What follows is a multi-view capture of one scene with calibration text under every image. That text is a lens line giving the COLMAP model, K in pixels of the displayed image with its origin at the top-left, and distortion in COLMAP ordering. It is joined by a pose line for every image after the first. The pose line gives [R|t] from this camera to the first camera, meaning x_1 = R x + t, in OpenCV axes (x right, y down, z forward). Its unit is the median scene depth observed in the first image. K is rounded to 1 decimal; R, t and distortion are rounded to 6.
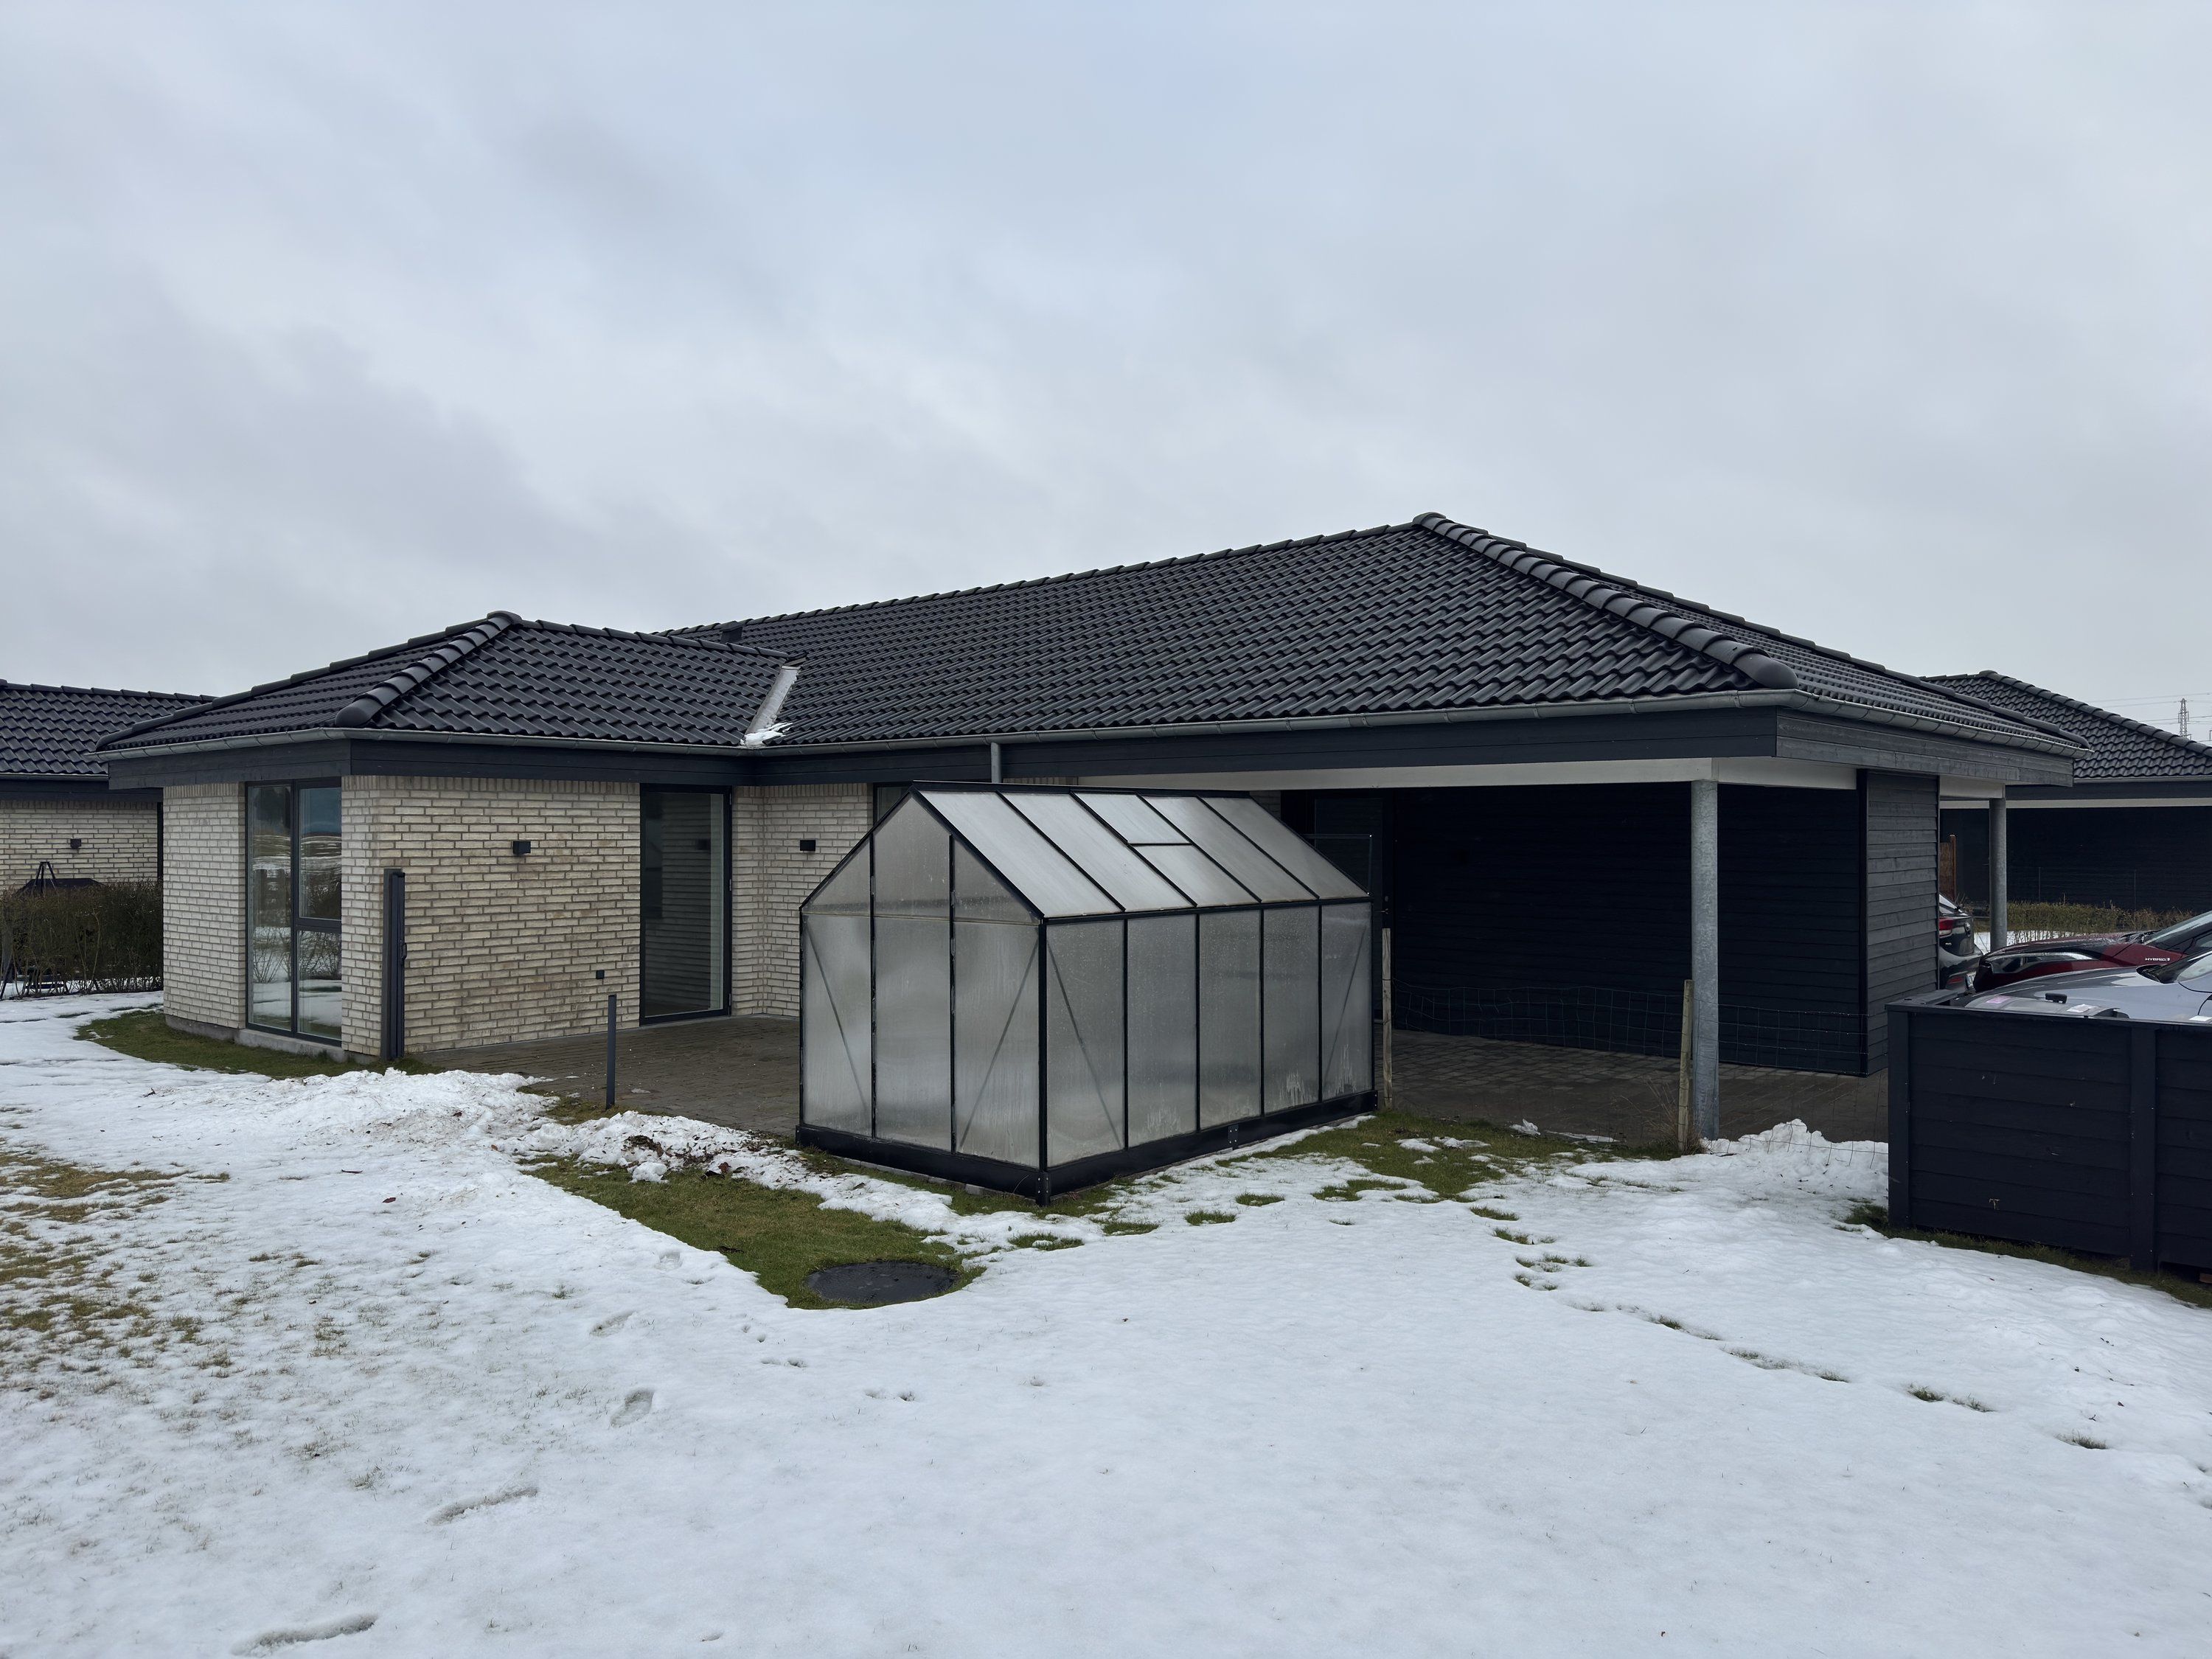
lens RADIAL K [[1584.0, 0, 1113.5], [0, 1584.0, 840.2], [0, 0, 1]] dist [0.026485, -0.019591]
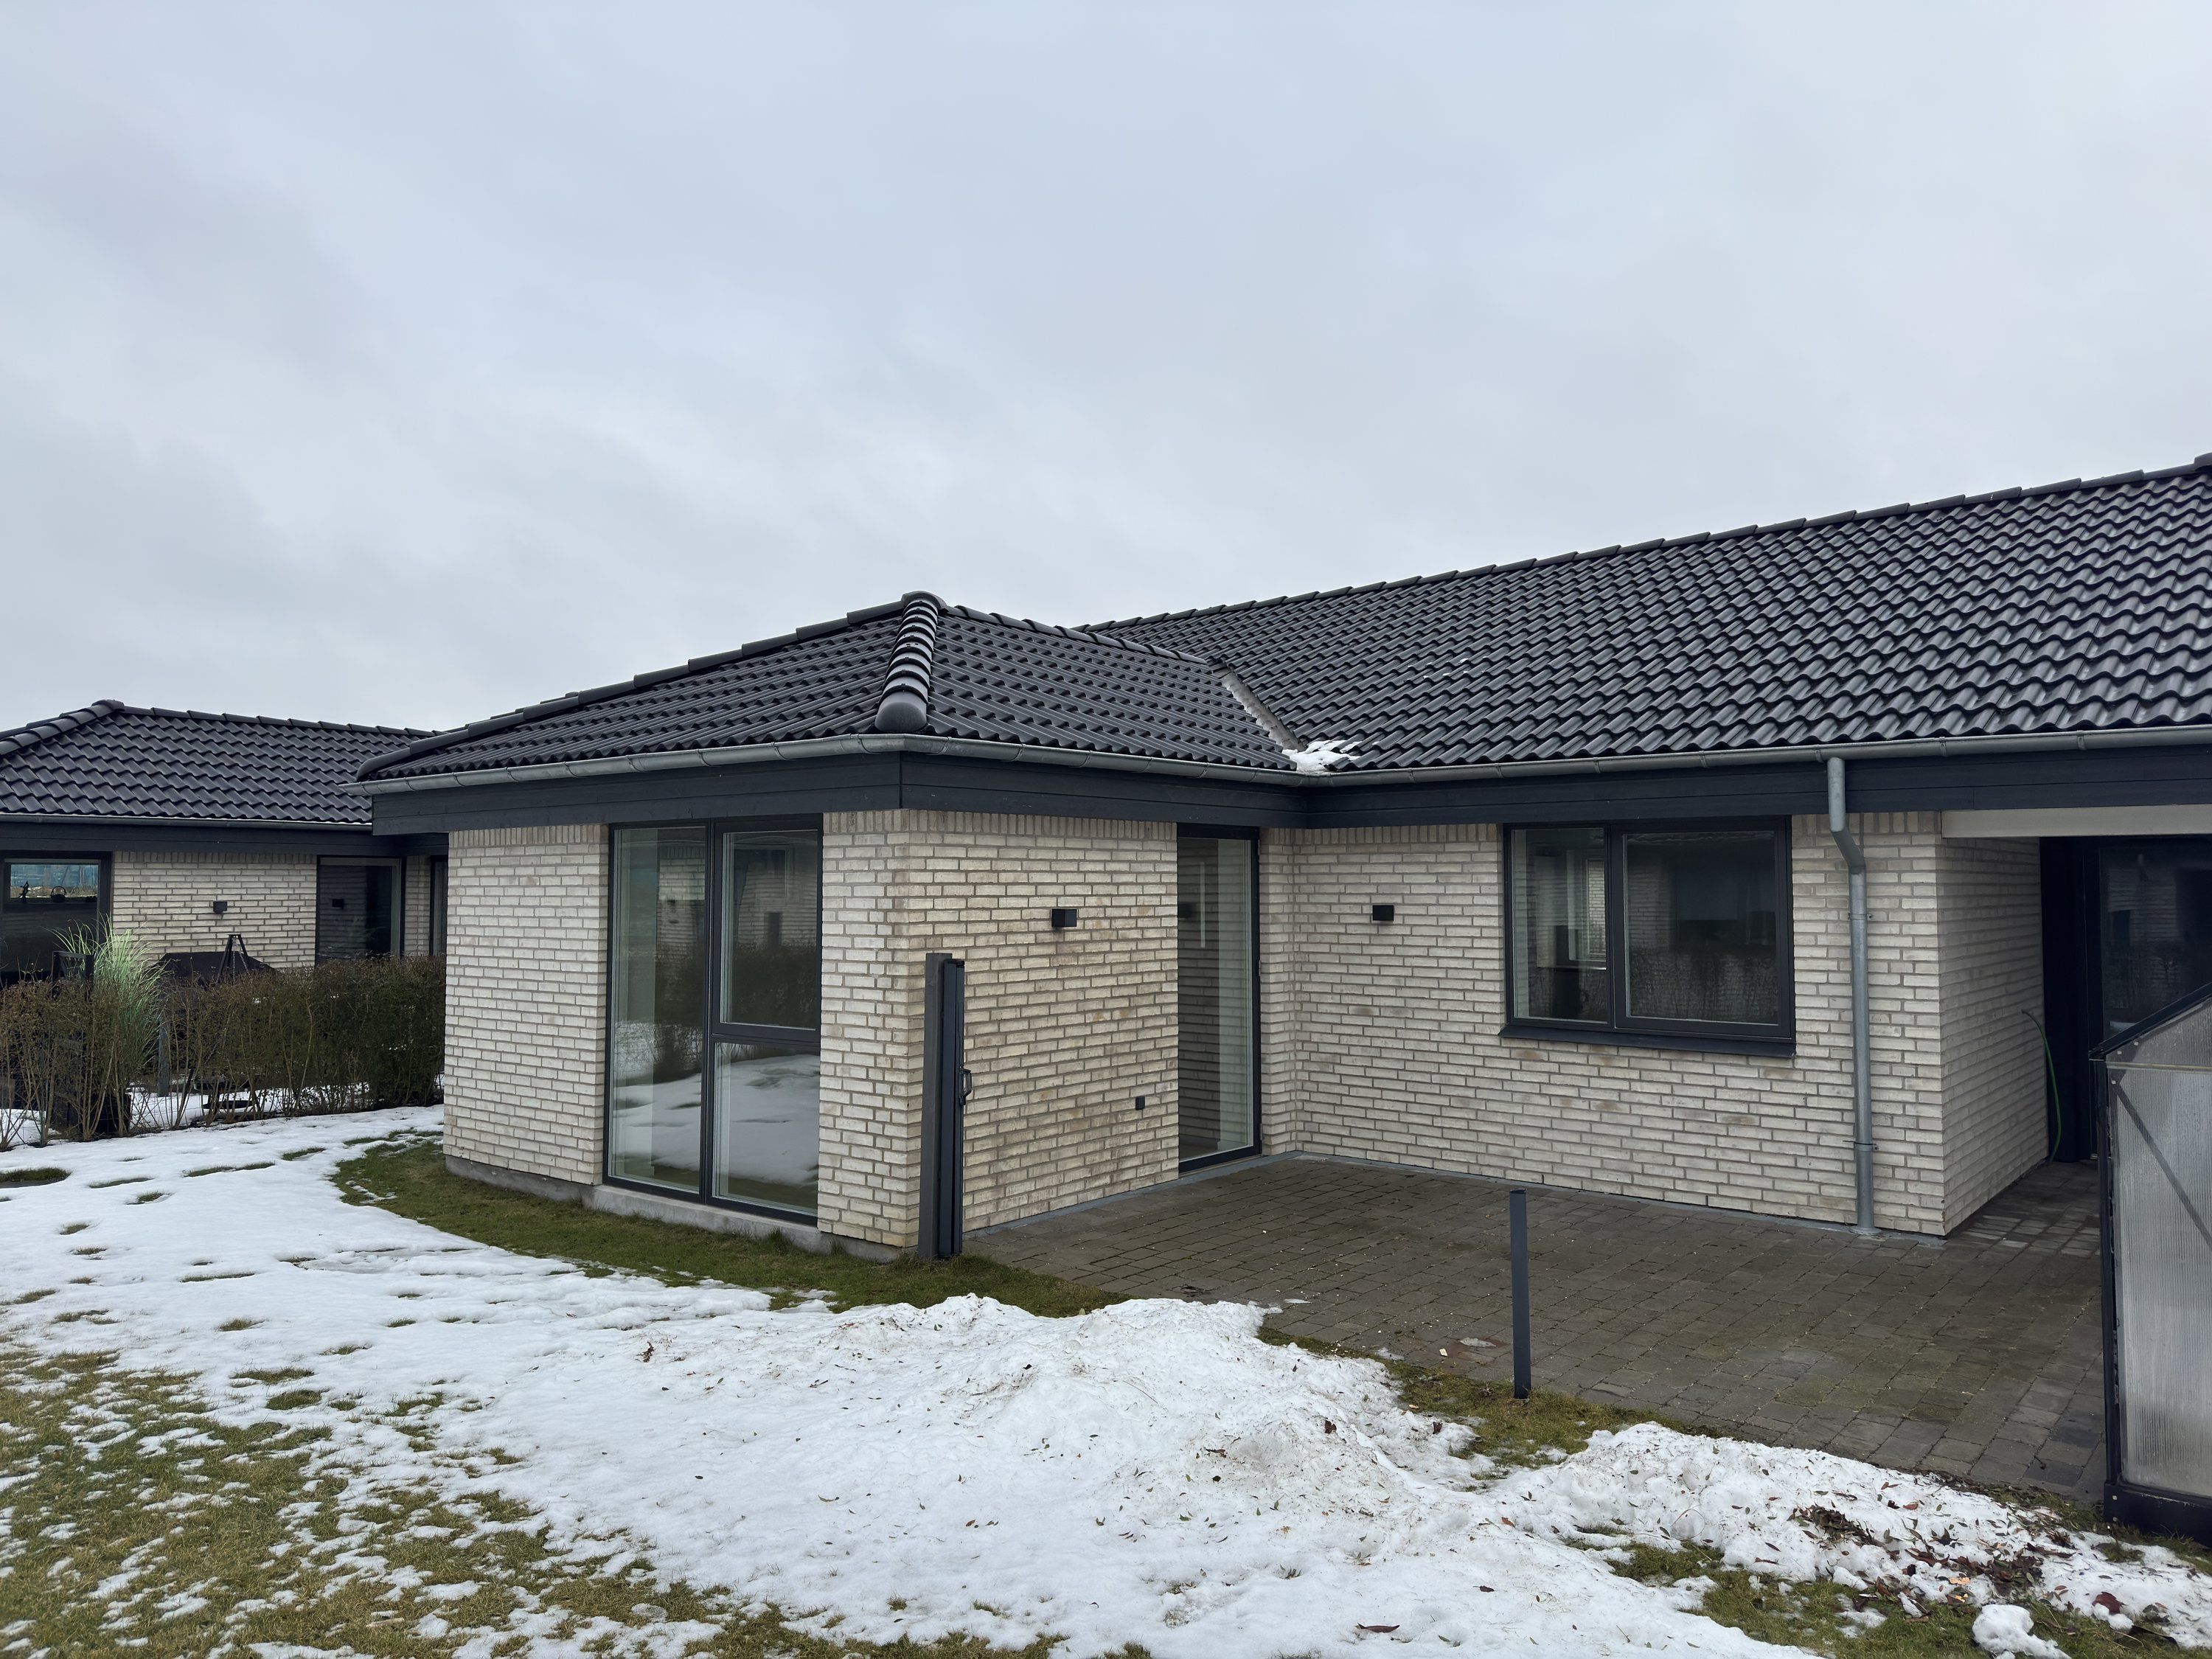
lens RADIAL K [[1584.0, 0, 1105.6], [0, 1584.0, 811.8], [0, 0, 1]] dist [0.026485, -0.019591]
pose [[0.999297, 0.000655, 0.037484, -0.344511], [0.001479, 0.998380, -0.056872, -0.002001], [-0.037461, 0.056887, 0.997678, 0.295528]]
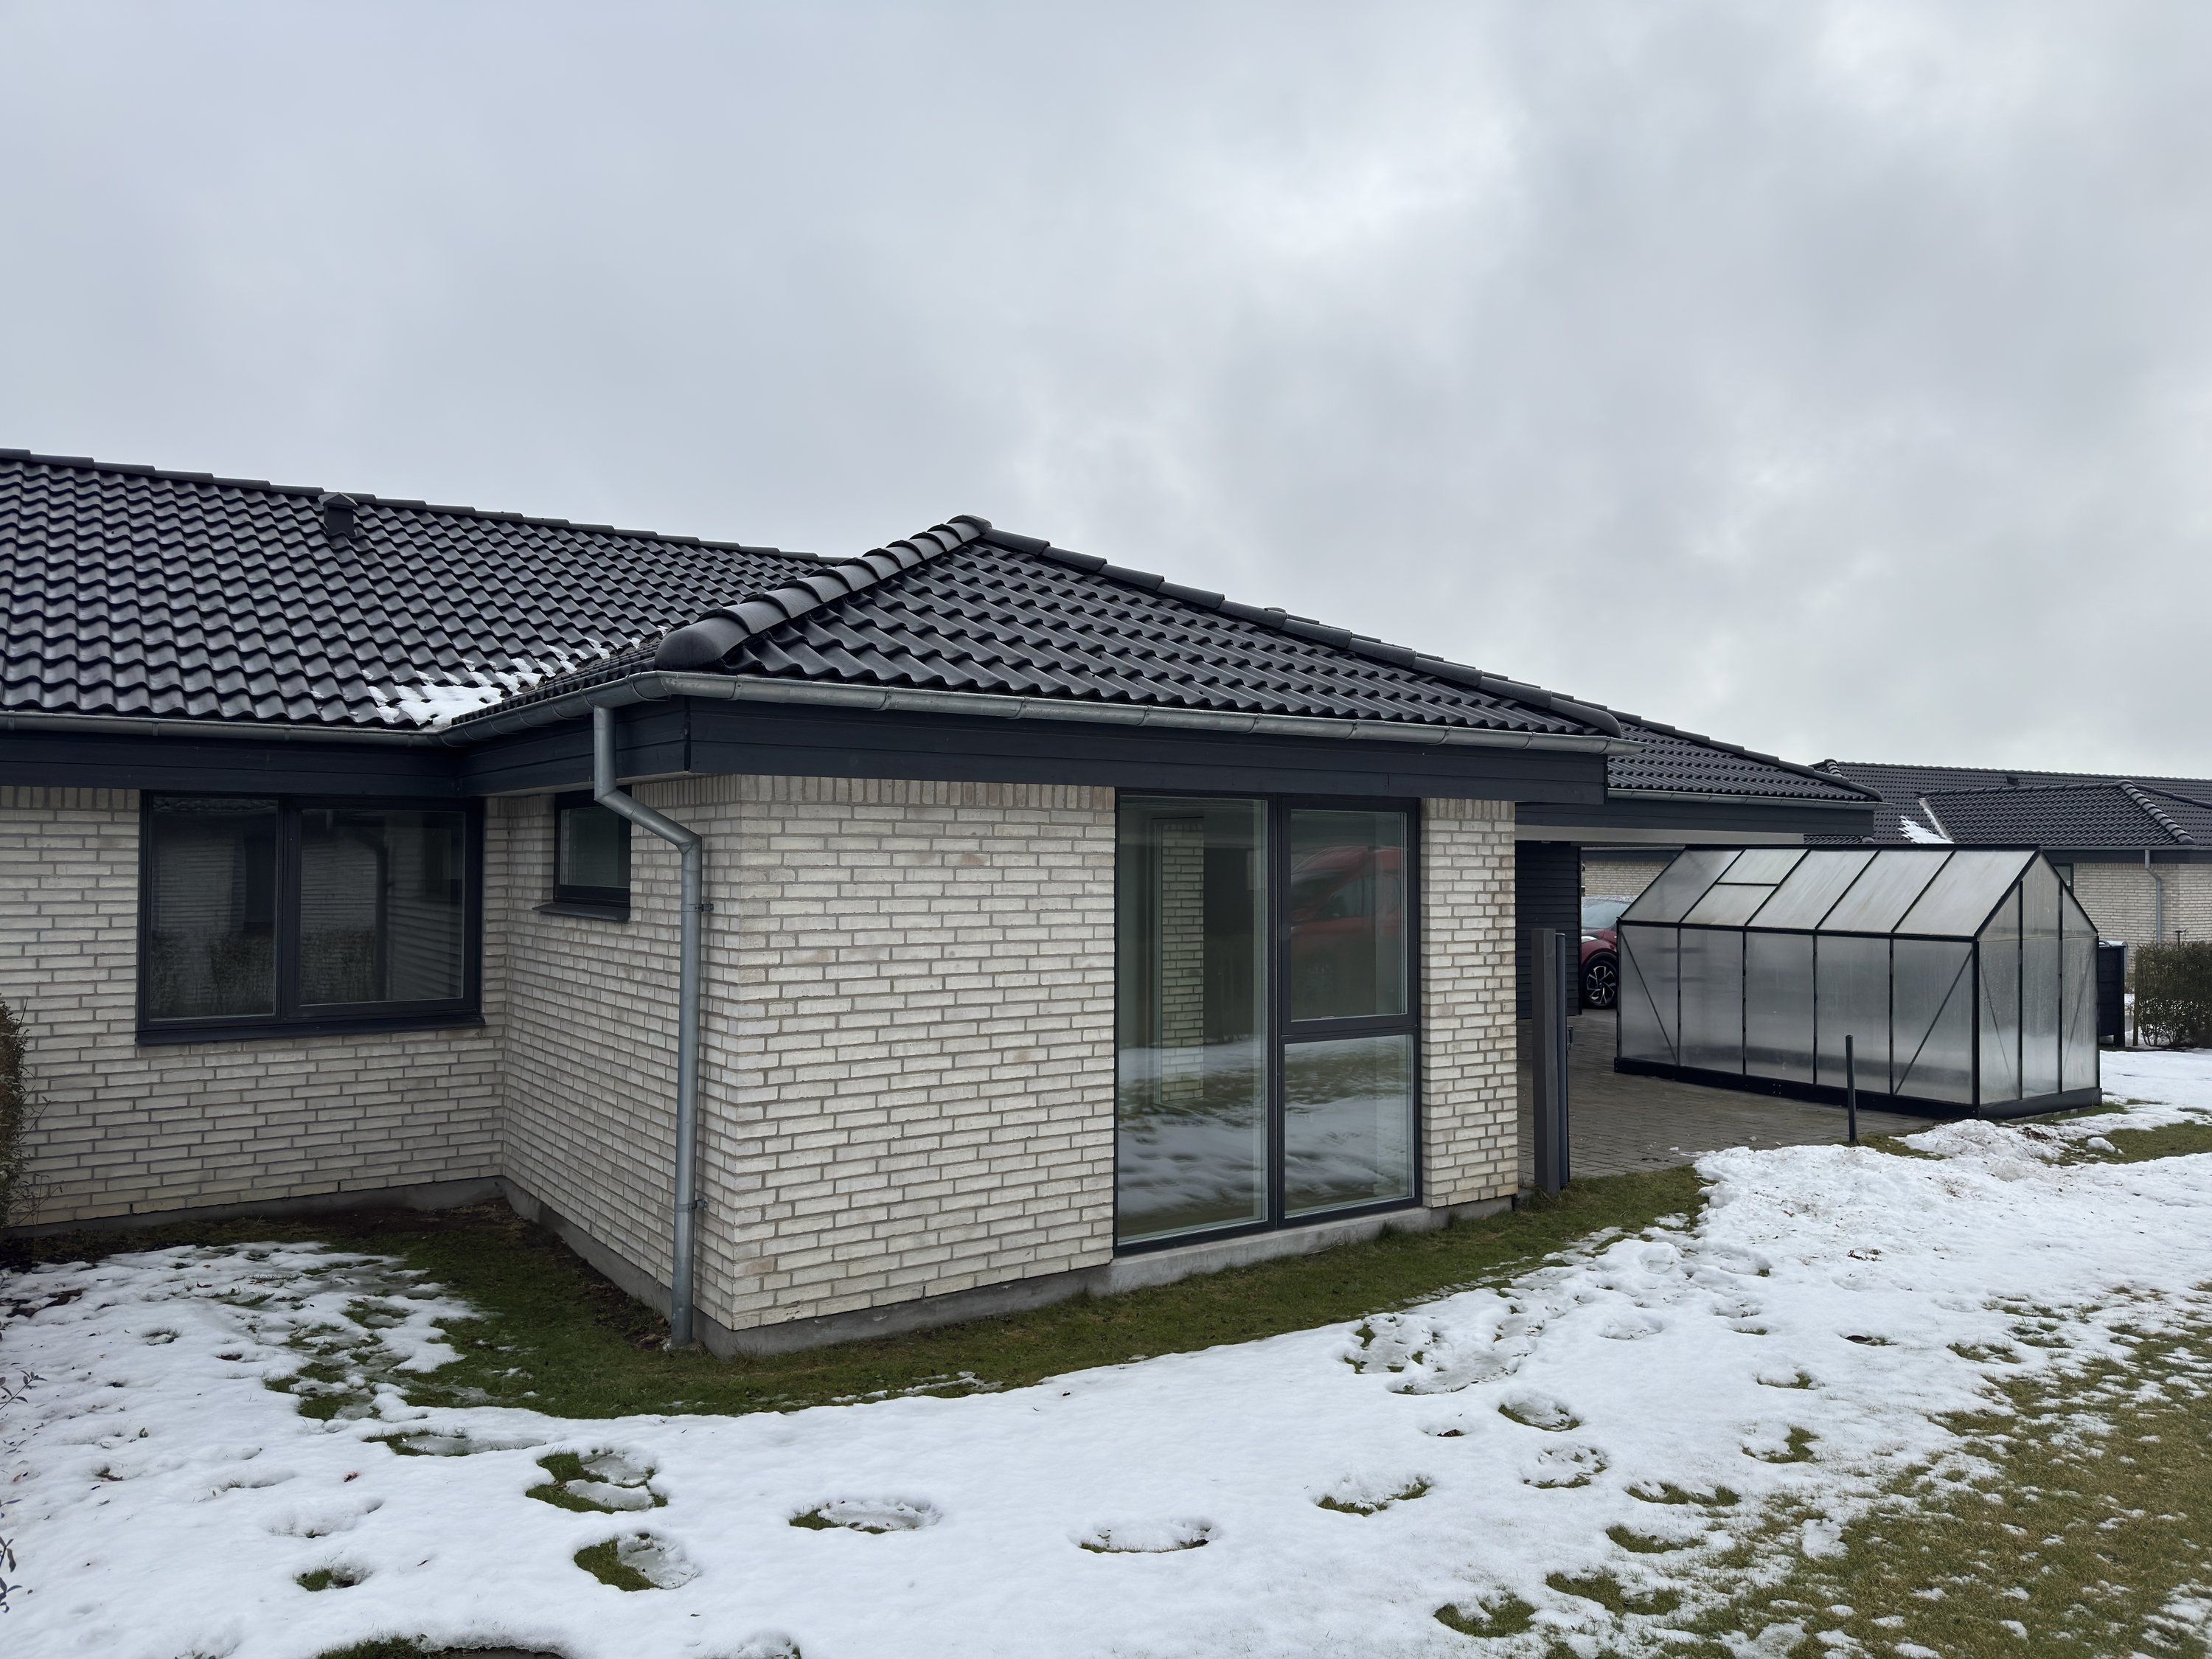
lens RADIAL K [[1584.0, 0, 1105.2], [0, 1584.0, 840.5], [0, 0, 1]] dist [0.026485, -0.019591]
pose [[0.261388, 0.007579, 0.965204, -1.019130], [0.010641, 0.999886, -0.010733, -0.013940], [-0.965175, 0.013076, 0.261278, 0.838836]]
